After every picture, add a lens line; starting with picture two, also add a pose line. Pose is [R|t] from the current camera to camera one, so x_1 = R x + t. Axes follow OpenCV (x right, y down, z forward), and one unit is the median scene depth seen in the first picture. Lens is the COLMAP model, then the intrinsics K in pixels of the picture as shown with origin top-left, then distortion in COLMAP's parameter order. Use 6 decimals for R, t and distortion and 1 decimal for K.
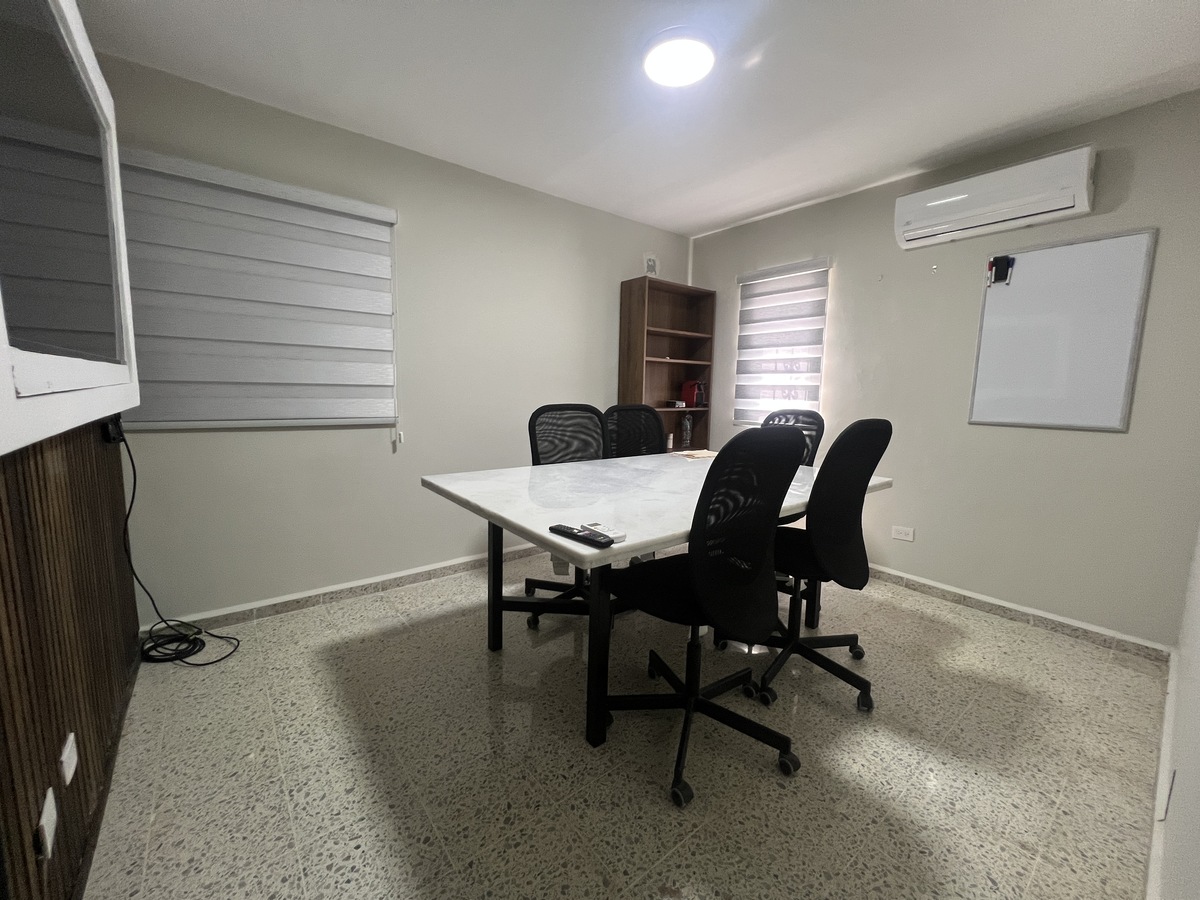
lens RADIAL K [[480.3, 0, 596.7], [0, 480.3, 450.1], [0, 0, 1]] dist [-0.001006, -0.000189]
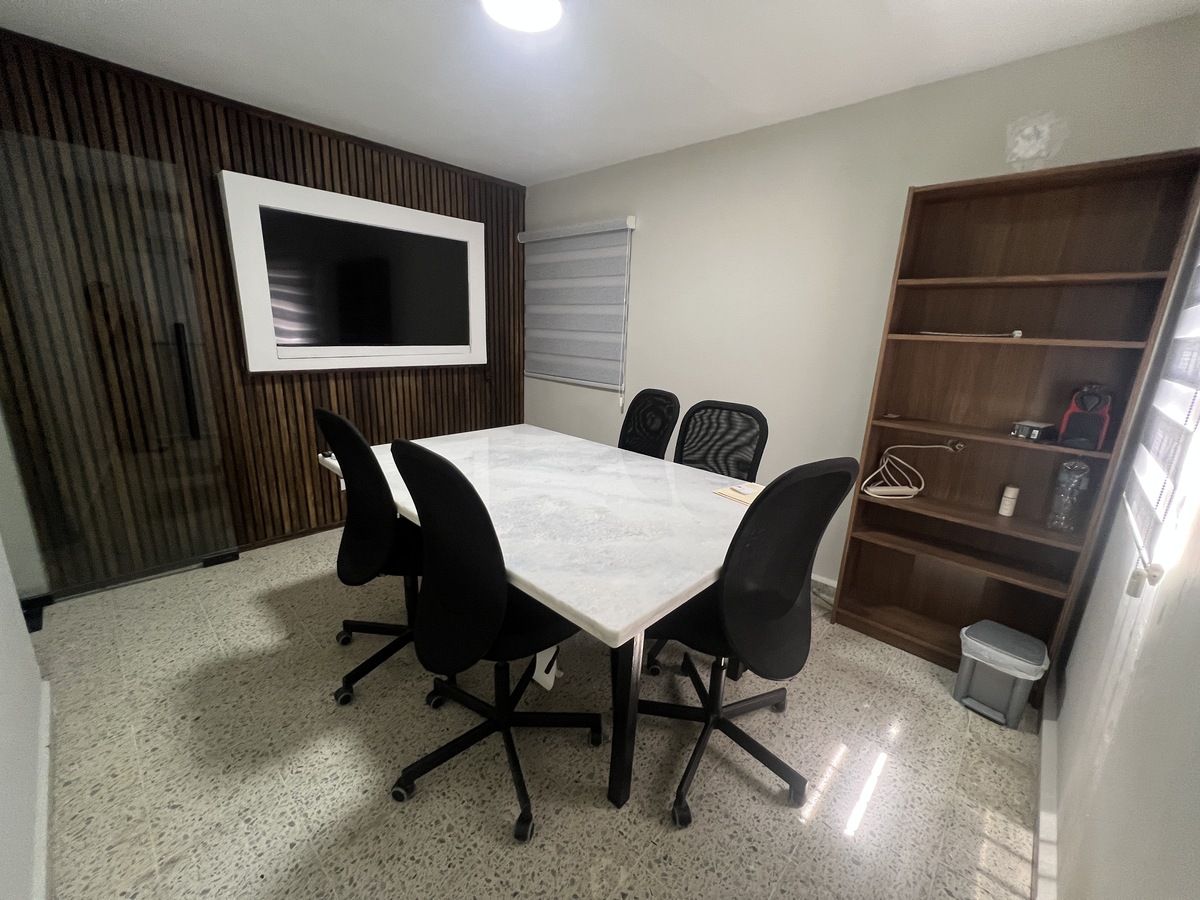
lens RADIAL K [[480.3, 0, 596.7], [0, 480.3, 450.1], [0, 0, 1]] dist [-0.001006, -0.000189]
pose [[0.143494, 0.223097, -0.964177, 1.543777], [-0.160374, 0.966624, 0.199795, -0.277768], [0.976570, 0.125959, 0.174484, 1.367513]]
